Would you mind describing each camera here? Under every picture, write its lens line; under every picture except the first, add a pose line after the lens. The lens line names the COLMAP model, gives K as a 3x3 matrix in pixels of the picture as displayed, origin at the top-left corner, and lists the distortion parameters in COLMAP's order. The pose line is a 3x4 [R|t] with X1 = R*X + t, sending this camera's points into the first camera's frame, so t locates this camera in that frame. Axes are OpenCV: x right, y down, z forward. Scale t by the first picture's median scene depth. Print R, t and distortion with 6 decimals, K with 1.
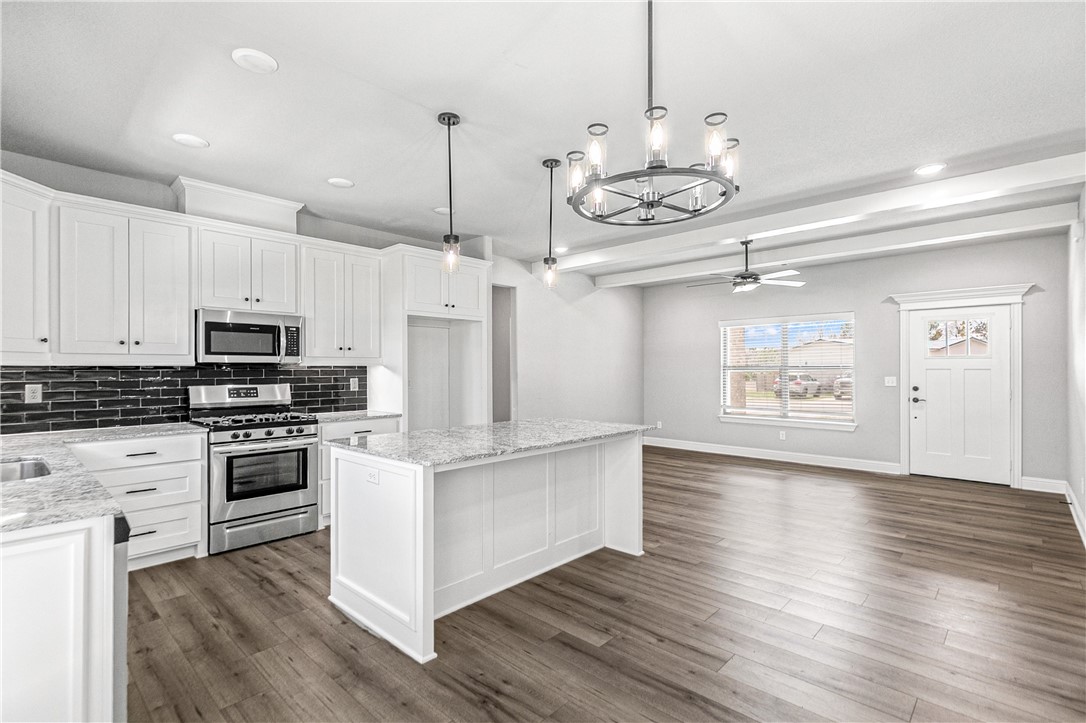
lens RADIAL K [[505.2, 0, 535.1], [0, 505.2, 367.2], [0, 0, 1]] dist [0.003734, 0.000511]
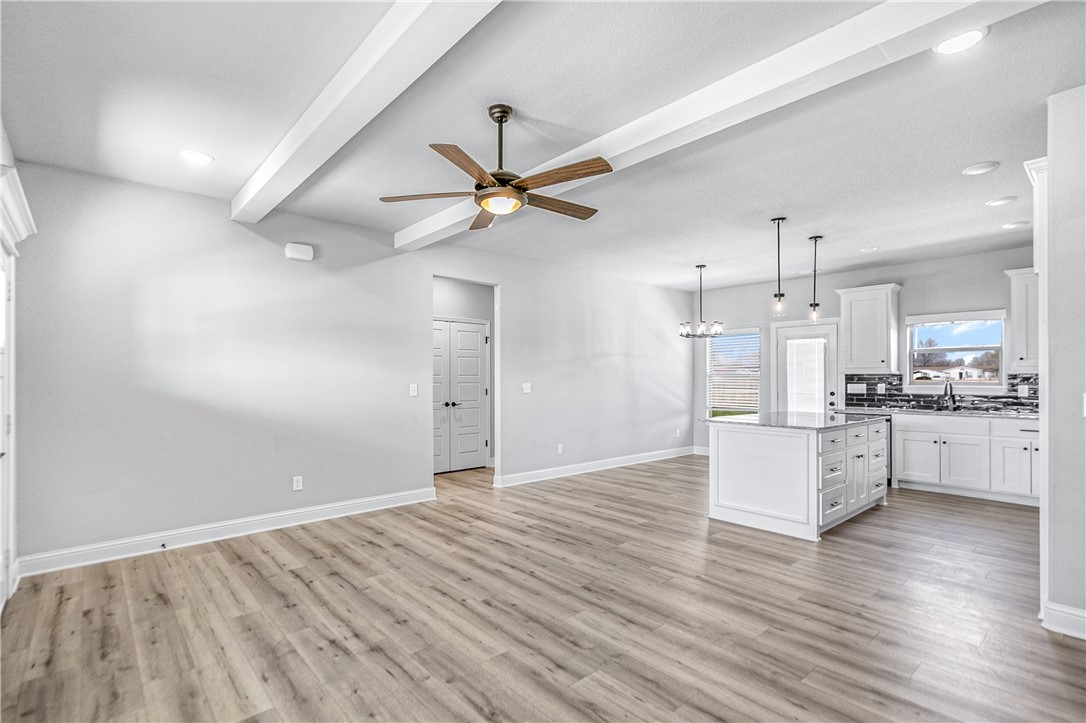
lens RADIAL K [[511.1, 0, 525.6], [0, 511.1, 381.2], [0, 0, 1]] dist [0.003174, 0.000008]
pose [[-0.995148, 0.002750, 0.098351, 0.544135], [0.002966, 0.999994, 0.002049, 0.012546], [-0.098344, 0.002331, -0.995150, 2.330096]]
